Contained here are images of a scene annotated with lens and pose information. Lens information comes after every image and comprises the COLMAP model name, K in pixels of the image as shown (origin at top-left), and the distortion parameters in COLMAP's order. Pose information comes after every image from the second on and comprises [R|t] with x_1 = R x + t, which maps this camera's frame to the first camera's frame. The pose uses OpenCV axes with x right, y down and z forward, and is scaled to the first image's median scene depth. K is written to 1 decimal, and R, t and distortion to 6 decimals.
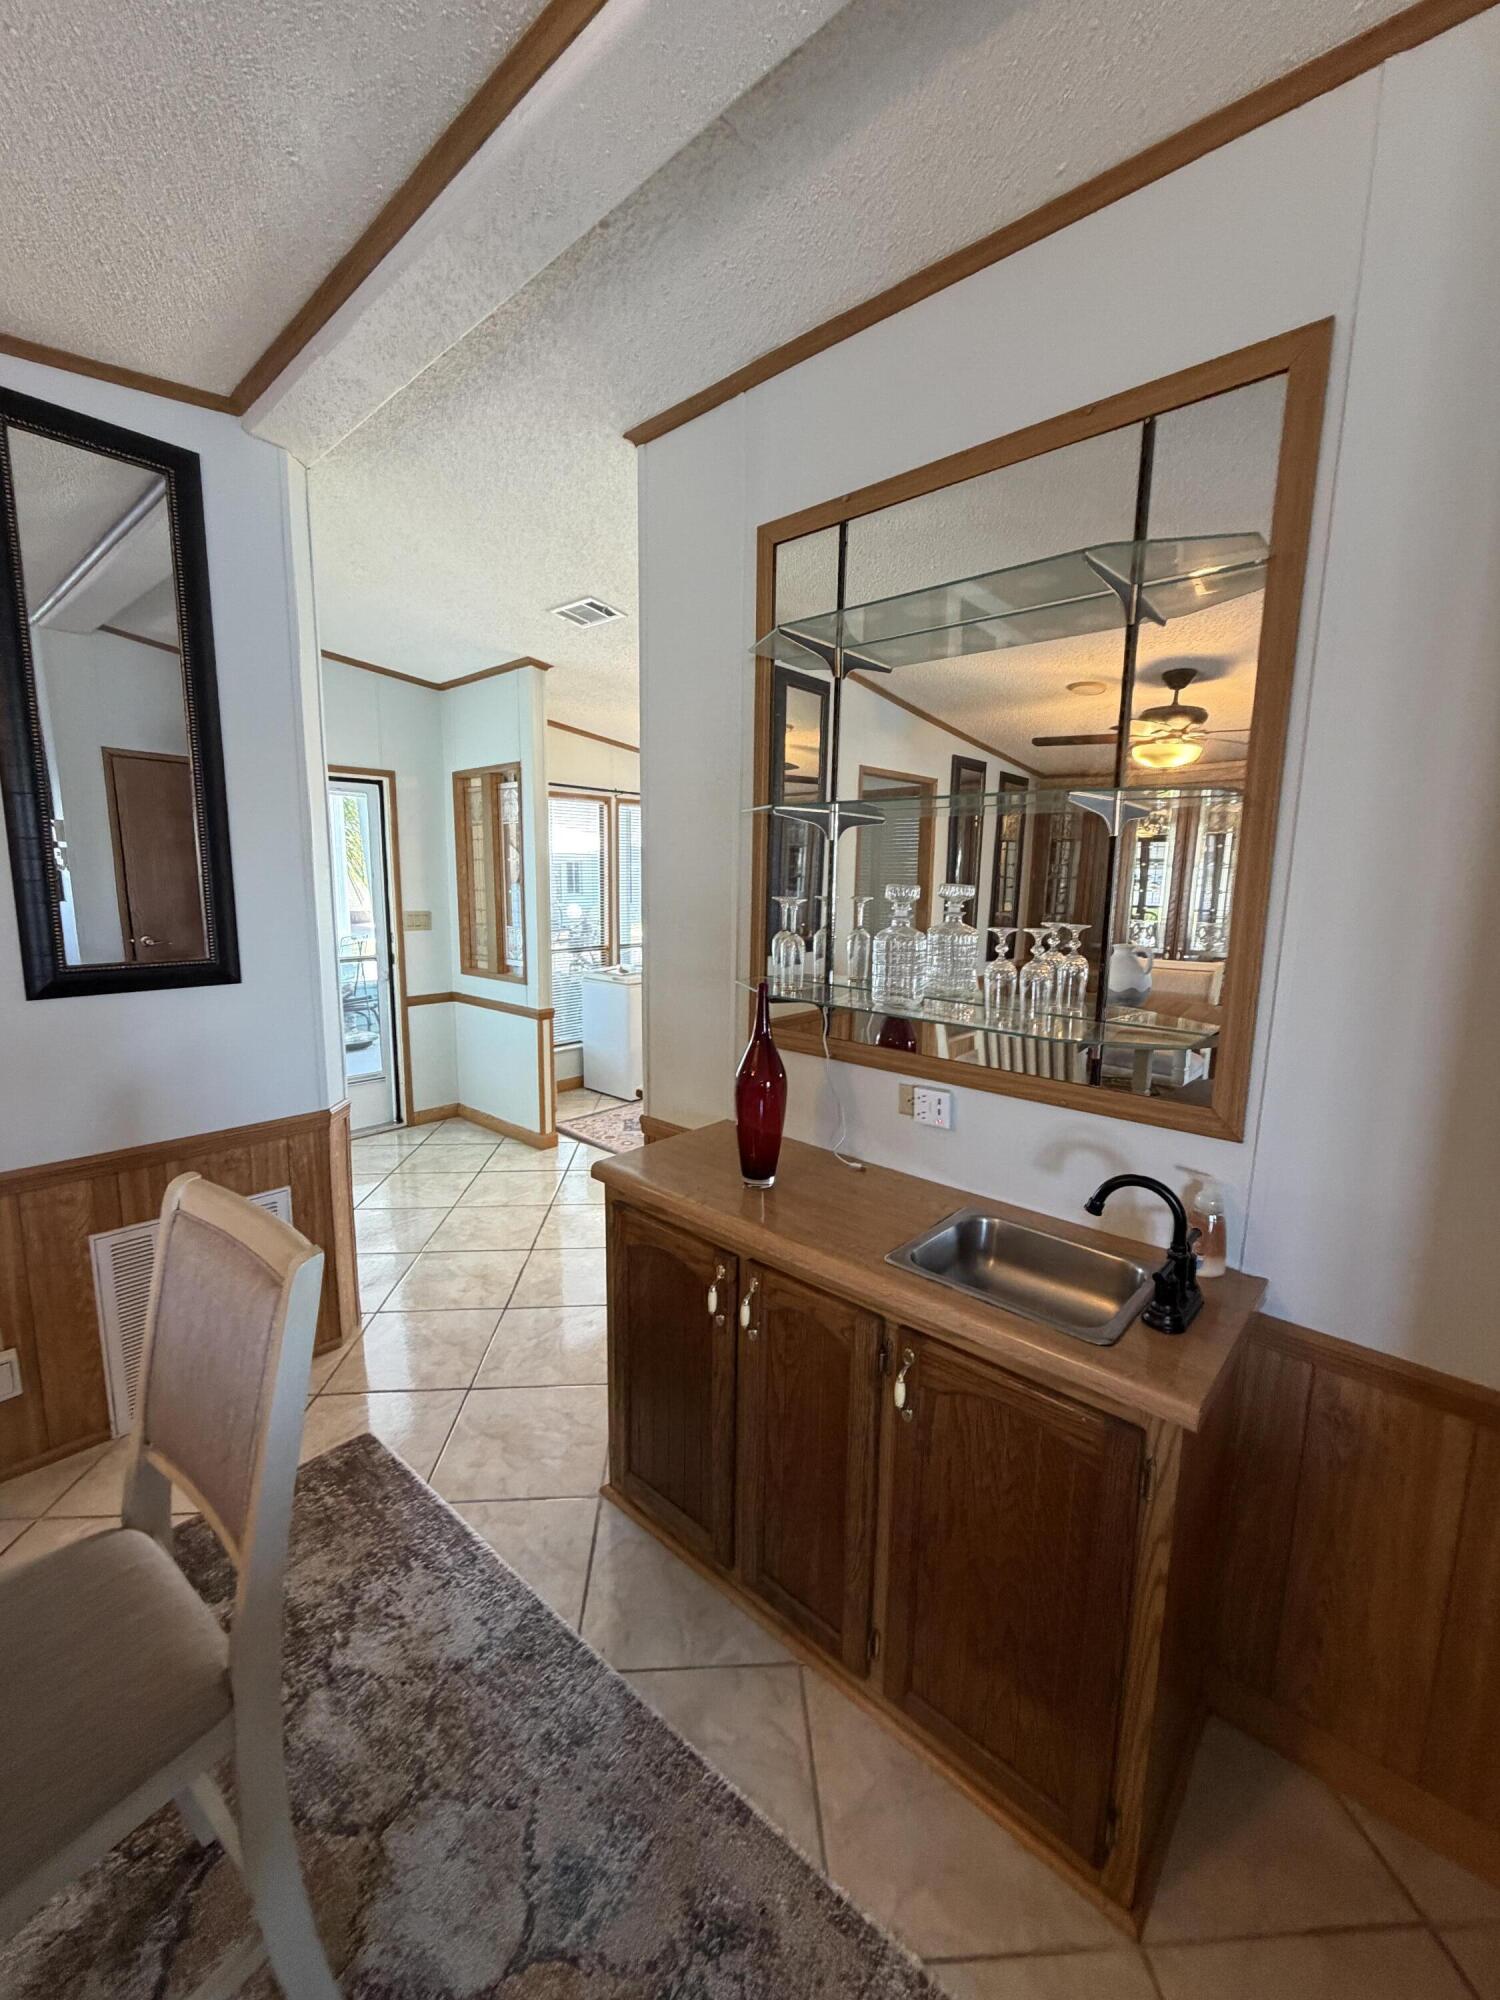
lens RADIAL K [[802.4, 0, 750.0], [0, 802.4, 1000.0], [0, 0, 1]] dist [-0.000159, -0.000020]
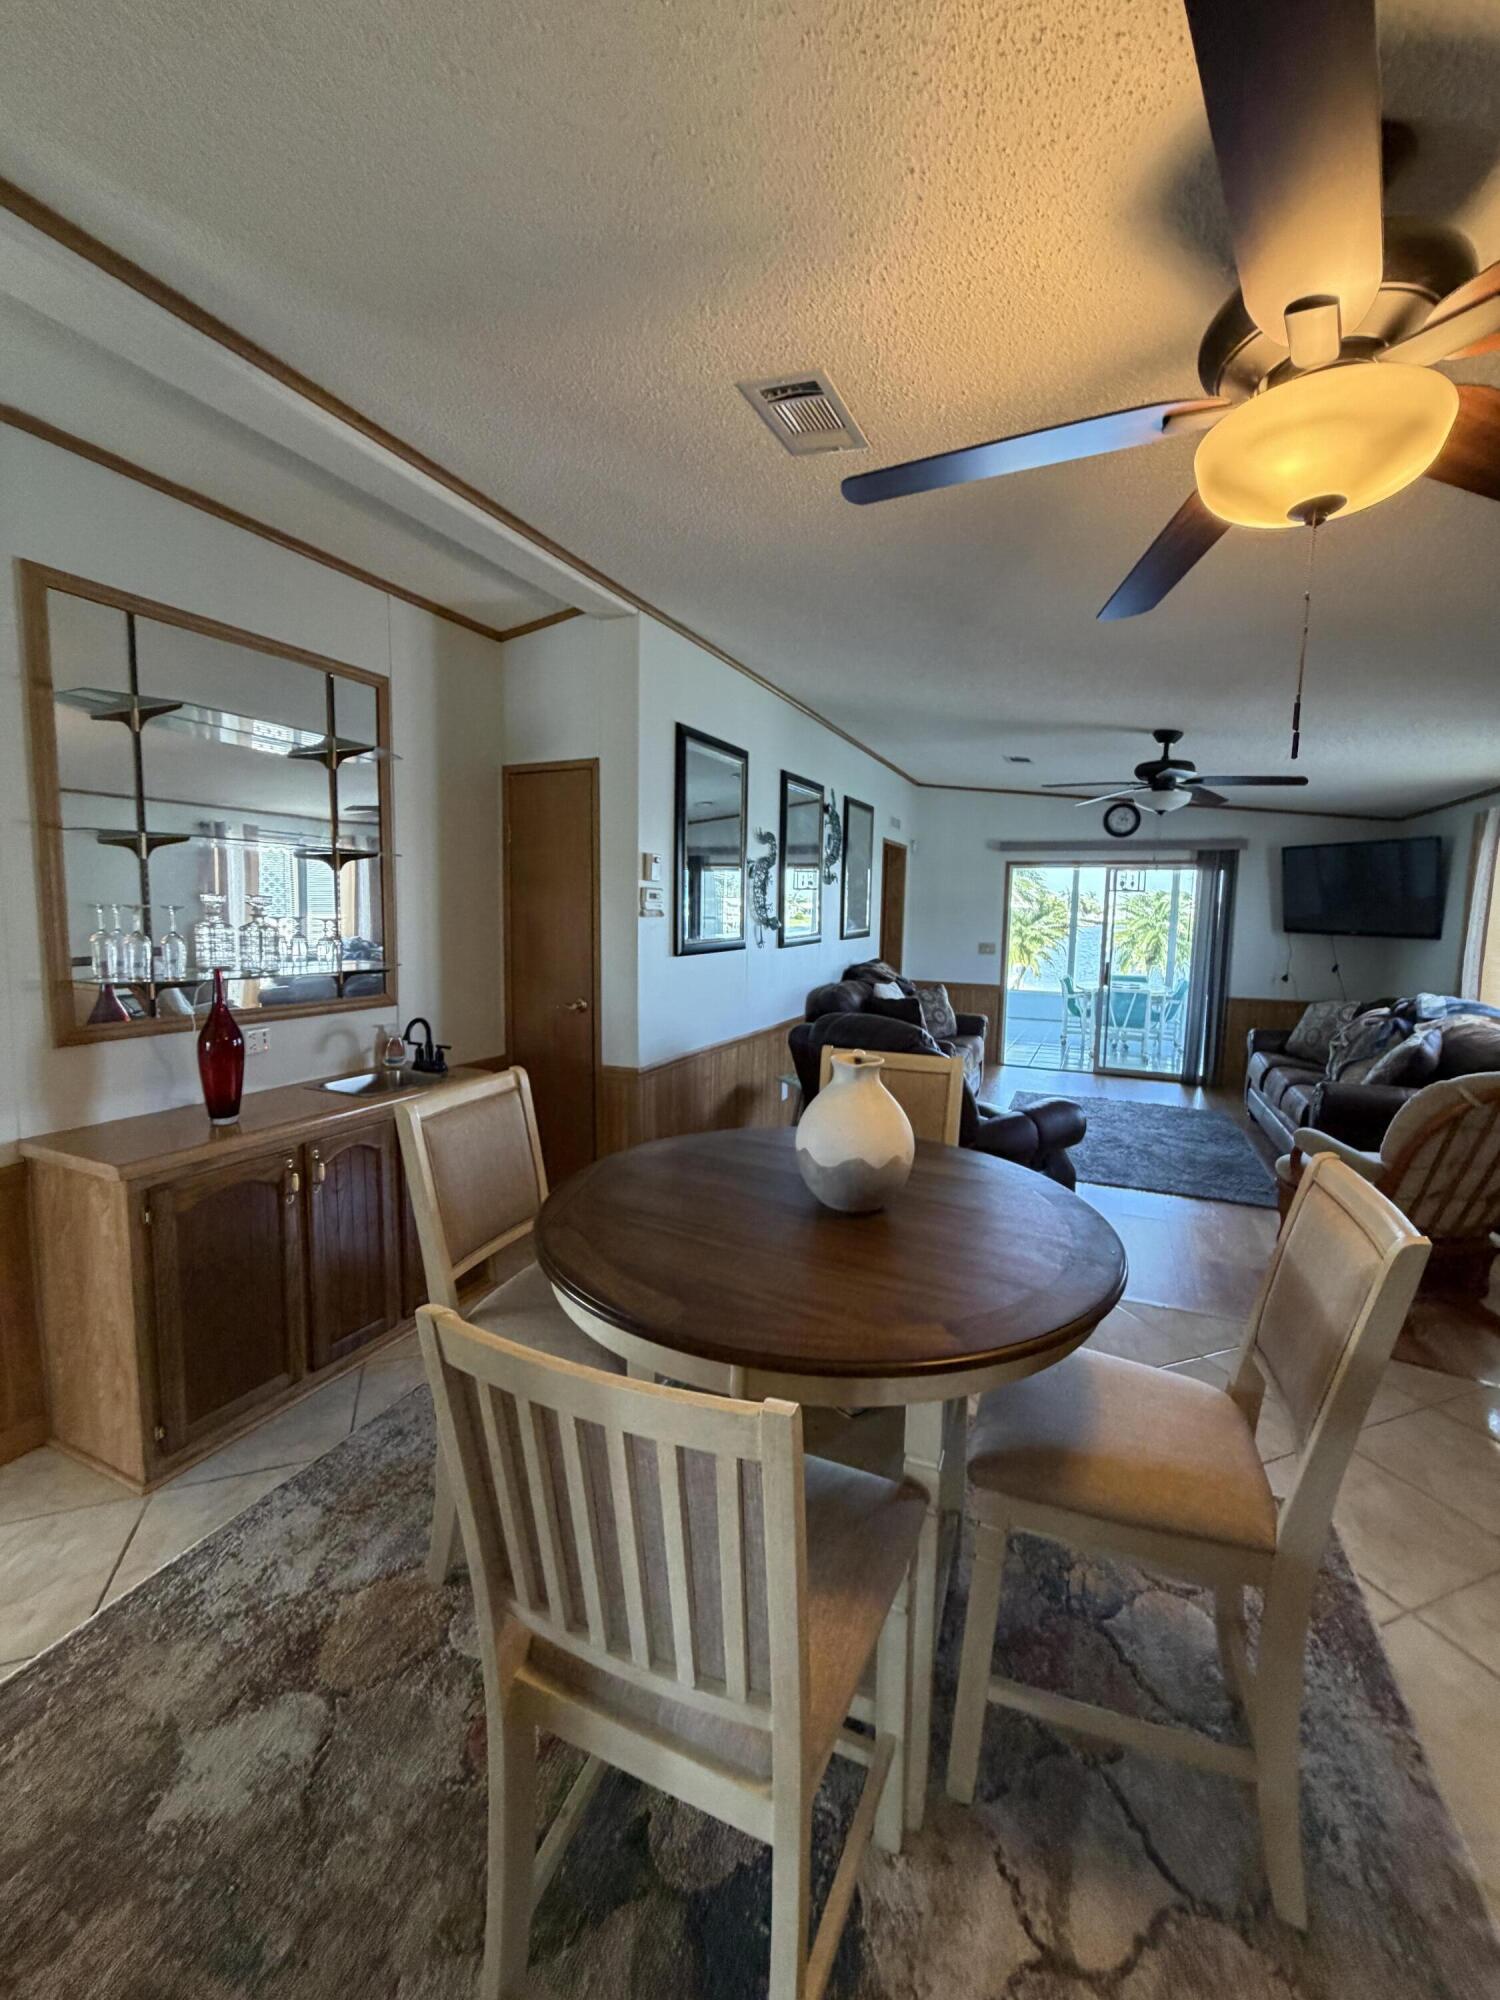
lens RADIAL K [[802.4, 0, 750.0], [0, 802.4, 1000.0], [0, 0, 1]] dist [-0.000159, -0.000020]
pose [[-0.305627, -0.119386, 0.944637, -1.502394], [0.126565, 0.978210, 0.164578, -0.073293], [-0.943702, 0.169858, -0.283857, 0.536795]]
